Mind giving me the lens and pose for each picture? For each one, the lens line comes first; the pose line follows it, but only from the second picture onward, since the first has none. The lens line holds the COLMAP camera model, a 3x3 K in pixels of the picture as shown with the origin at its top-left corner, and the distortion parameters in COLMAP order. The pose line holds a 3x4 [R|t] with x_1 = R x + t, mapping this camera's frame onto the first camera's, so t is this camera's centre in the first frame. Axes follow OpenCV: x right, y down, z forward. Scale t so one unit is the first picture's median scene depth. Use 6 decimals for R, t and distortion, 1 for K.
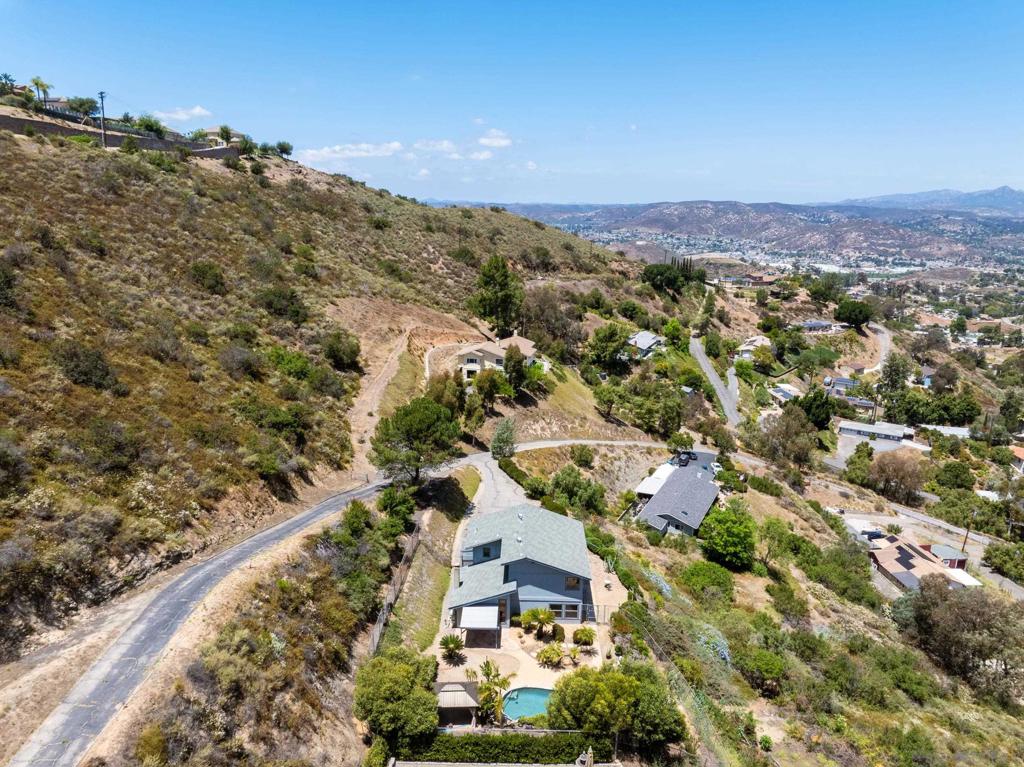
lens RADIAL K [[721.6, 0, 517.9], [0, 721.6, 384.2], [0, 0, 1]] dist [-0.043564, 0.011628]
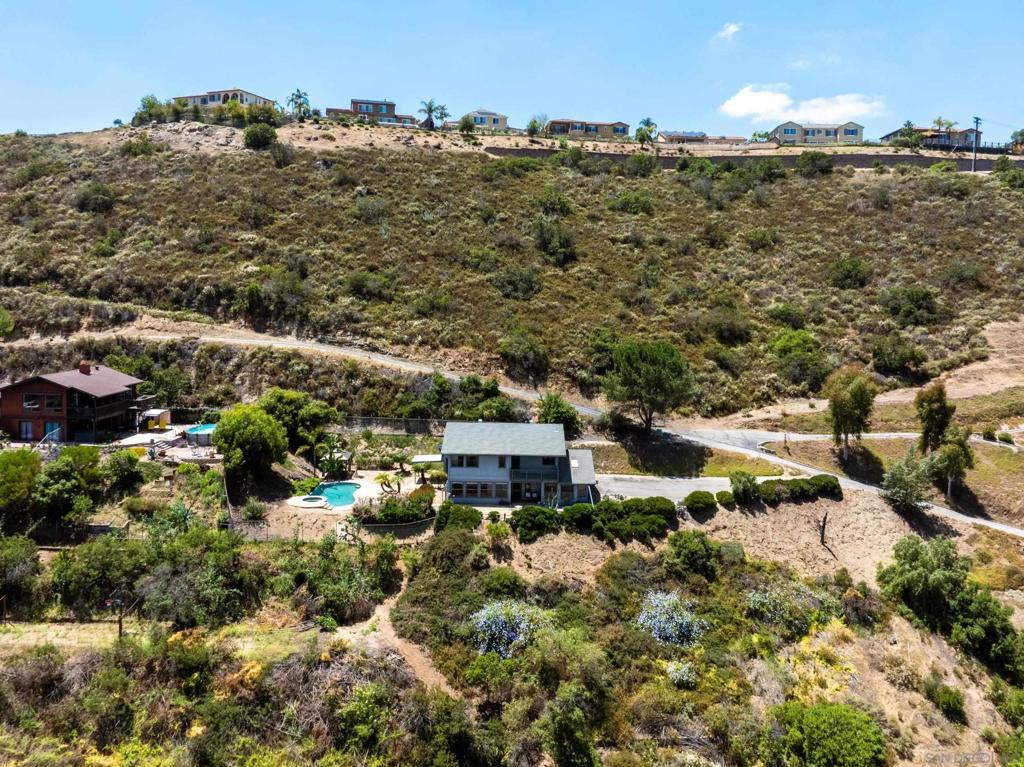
lens RADIAL K [[811.9, 0, 515.5], [0, 811.9, 337.5], [0, 0, 1]] dist [-0.017847, -0.035329]
pose [[0.006526, 0.037148, -0.999288, 0.626693], [-0.260150, 0.964963, 0.034173, 0.017948], [0.965546, 0.259742, 0.015962, 0.504130]]
